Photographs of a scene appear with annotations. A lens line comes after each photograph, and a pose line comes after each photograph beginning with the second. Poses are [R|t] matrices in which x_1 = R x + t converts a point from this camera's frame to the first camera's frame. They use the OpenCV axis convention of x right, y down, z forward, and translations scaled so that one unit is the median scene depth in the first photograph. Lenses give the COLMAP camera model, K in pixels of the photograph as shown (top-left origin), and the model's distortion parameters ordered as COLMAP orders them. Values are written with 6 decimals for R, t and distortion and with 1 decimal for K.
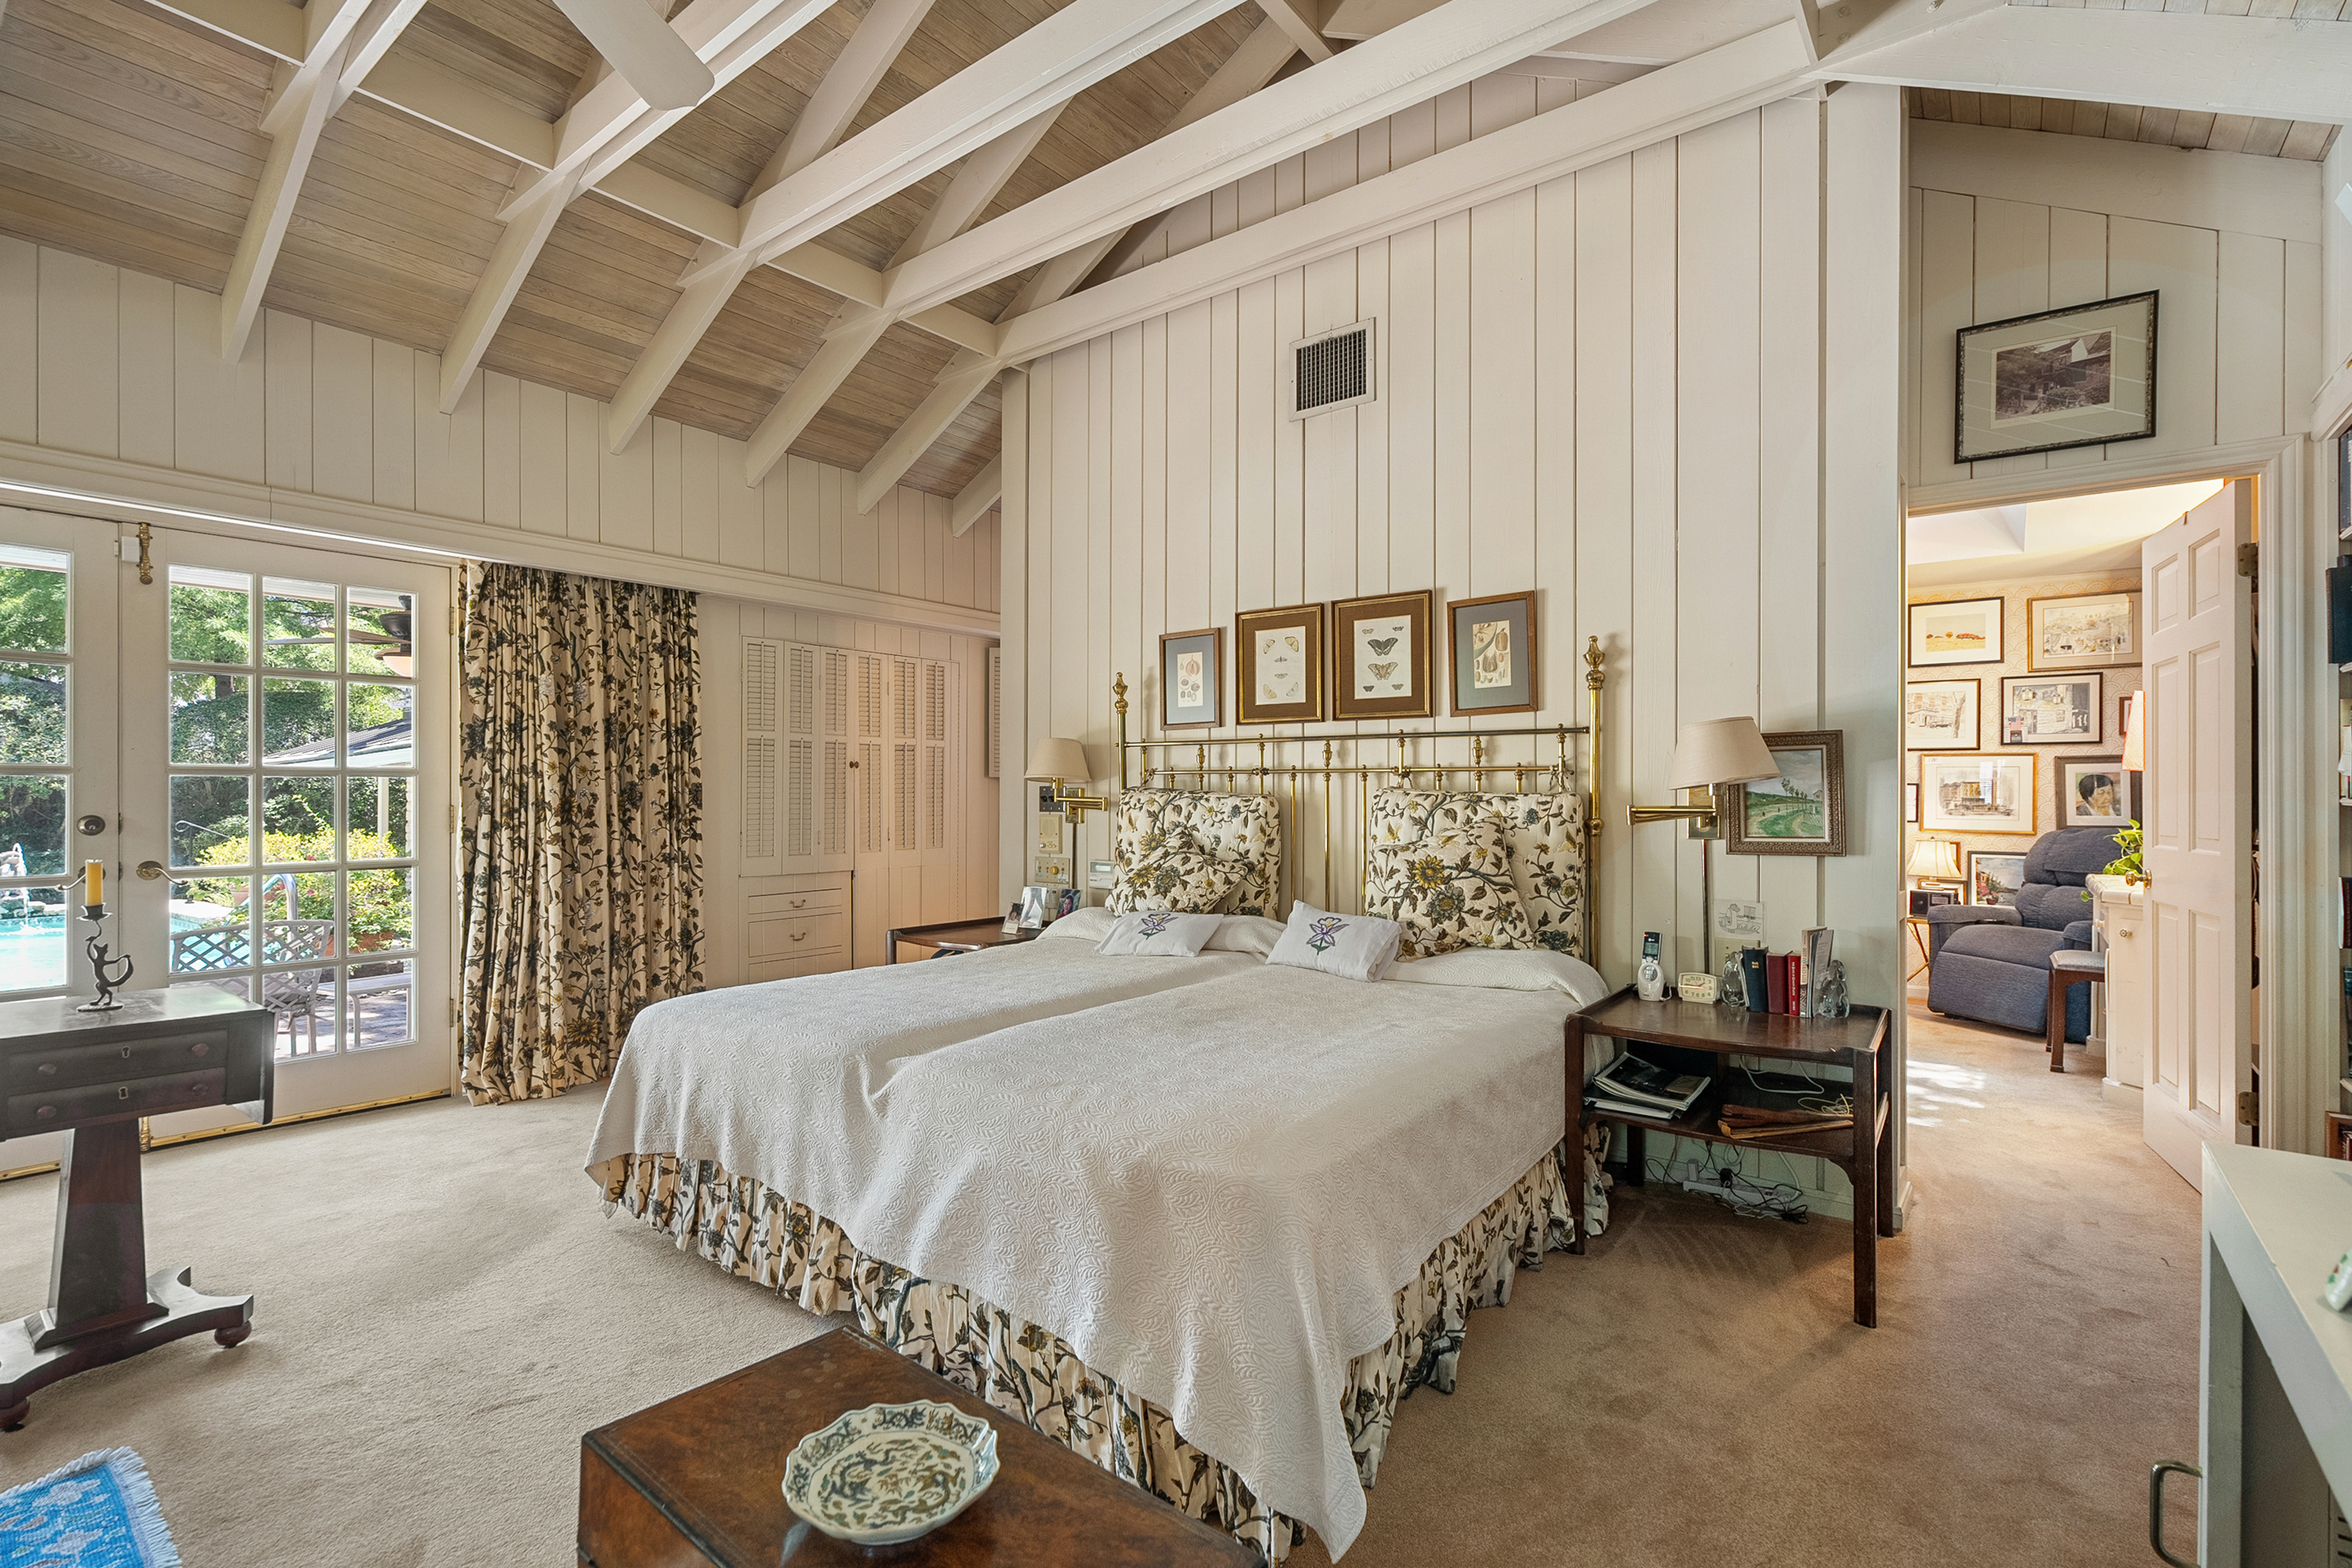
lens RADIAL K [[1098.1, 0, 1164.1], [0, 1098.1, 793.7], [0, 0, 1]] dist [-0.005056, 0.003497]
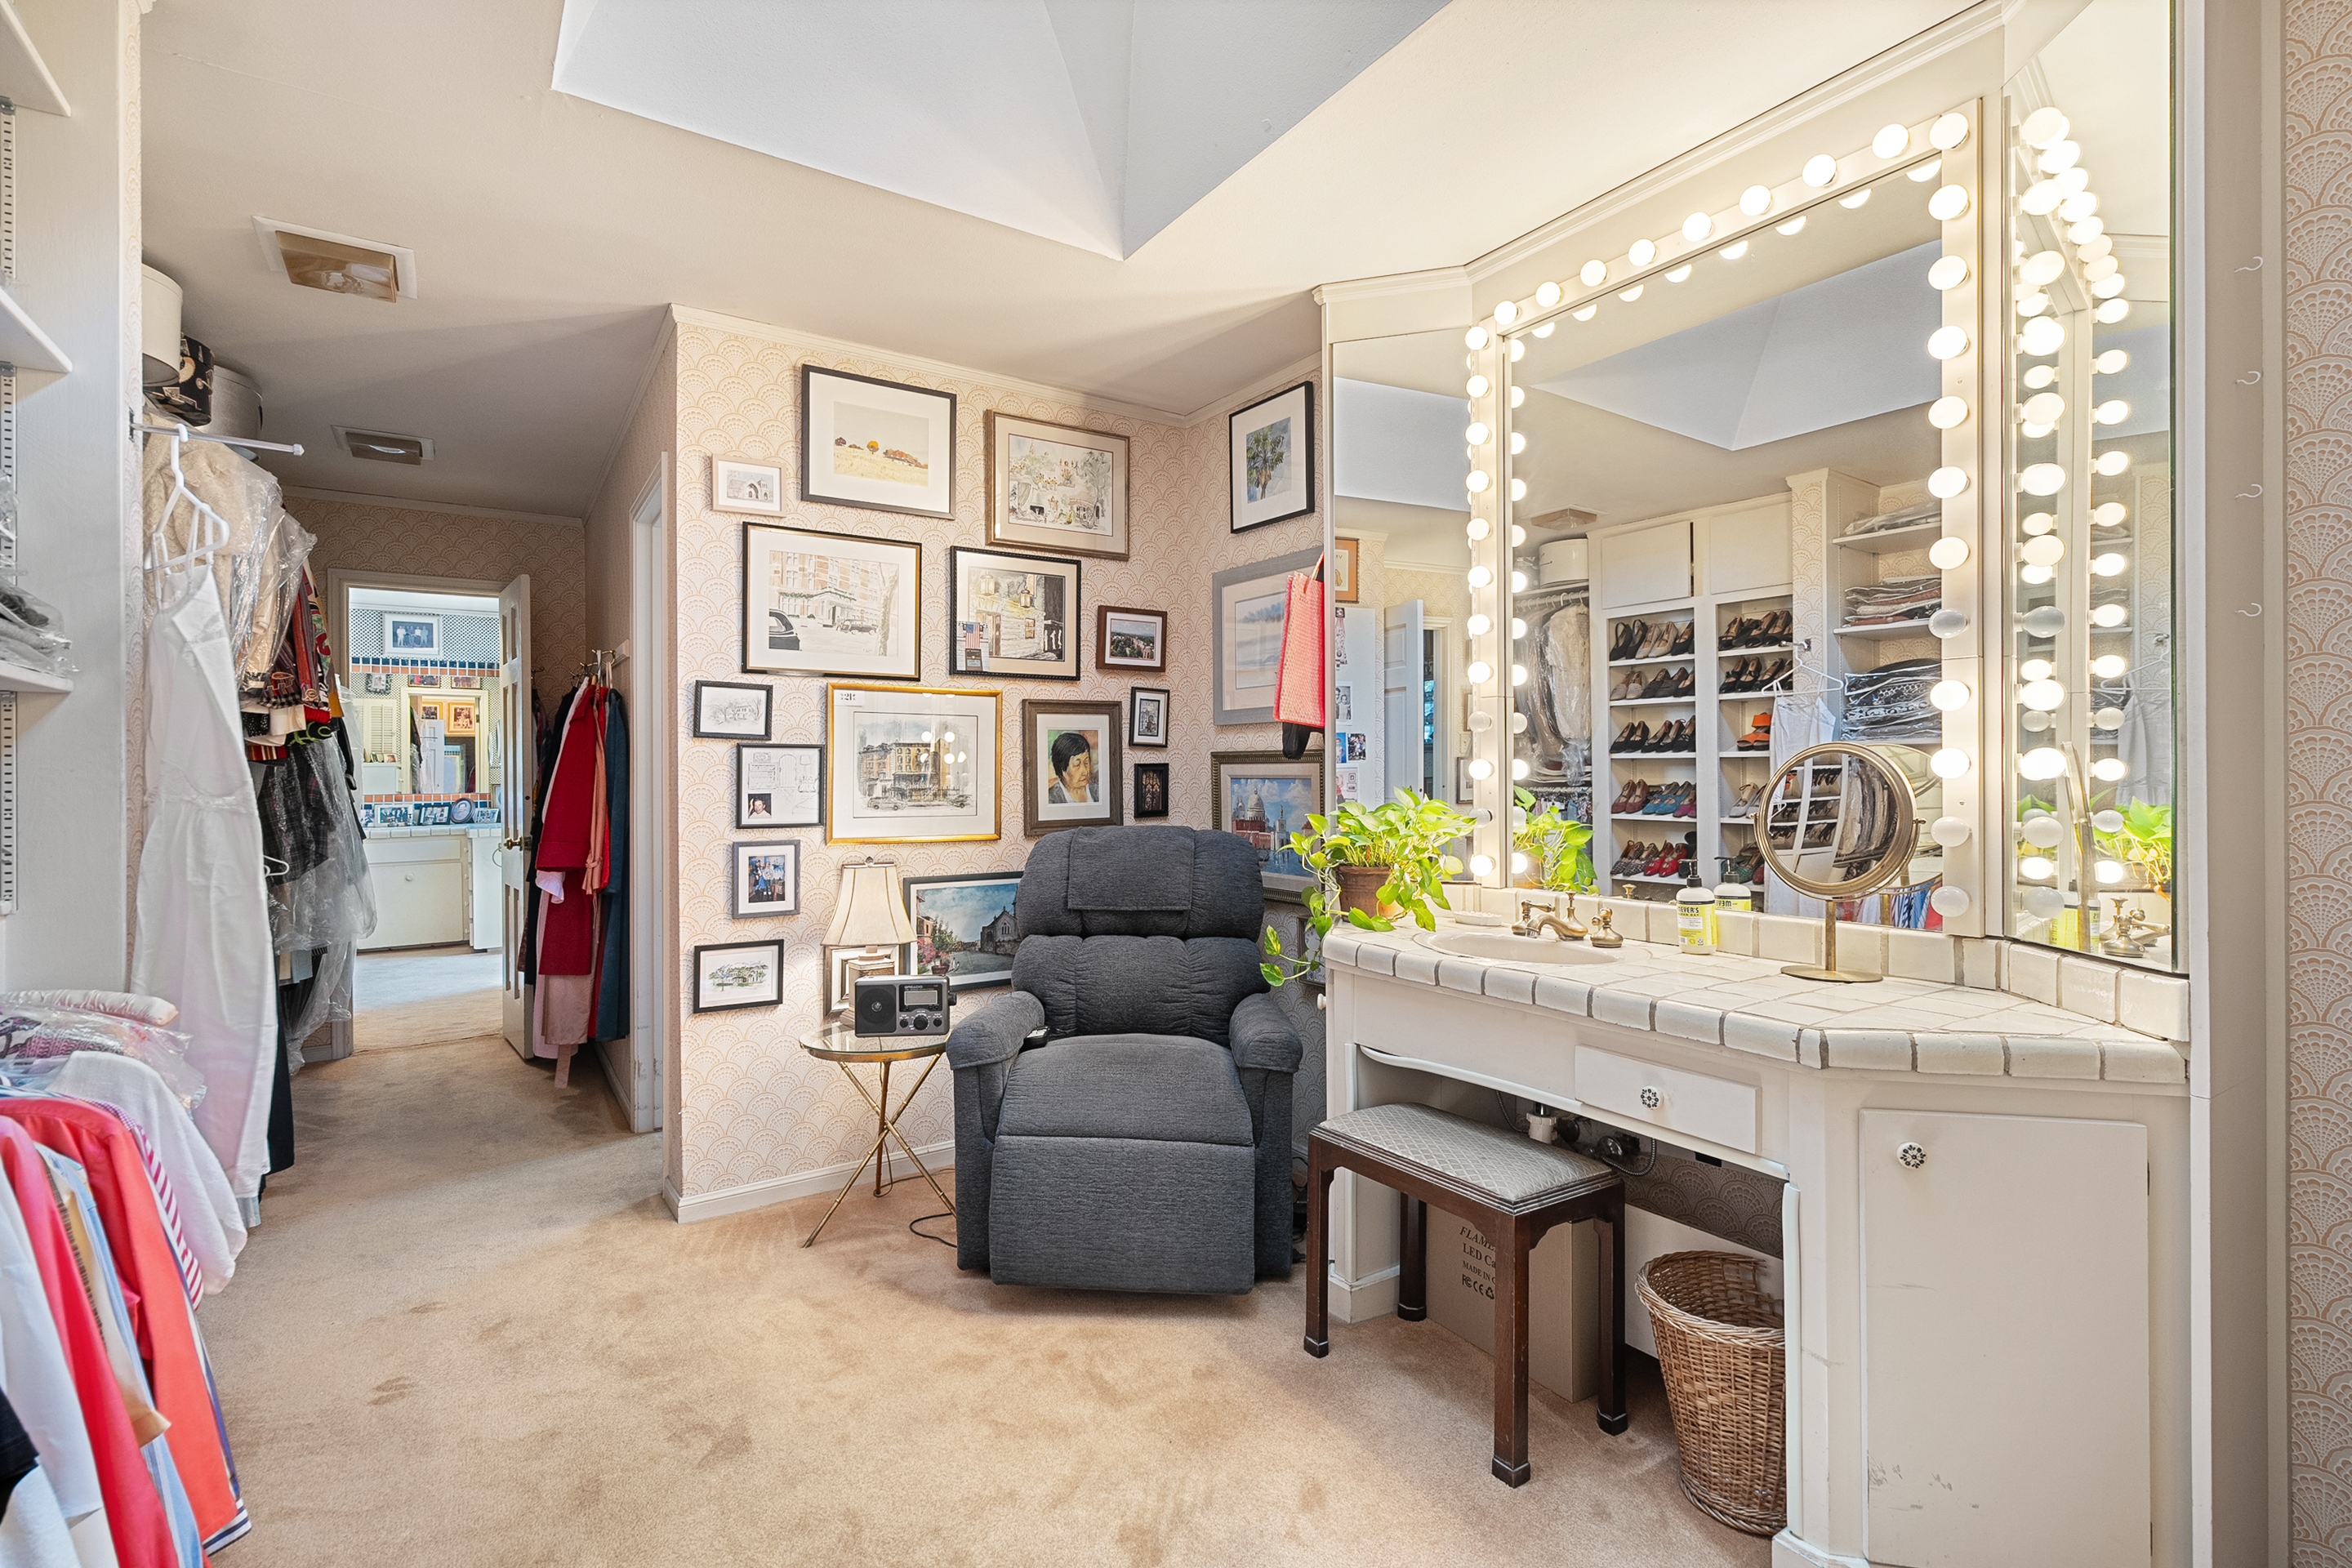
lens RADIAL K [[1098.1, 0, 1173.4], [0, 1098.1, 769.7], [0, 0, 1]] dist [-0.005056, 0.003497]
pose [[0.330705, -0.002871, 0.943730, 0.288968], [0.000915, 0.999996, 0.002722, 0.000613], [-0.943734, -0.000037, 0.330706, 0.702706]]
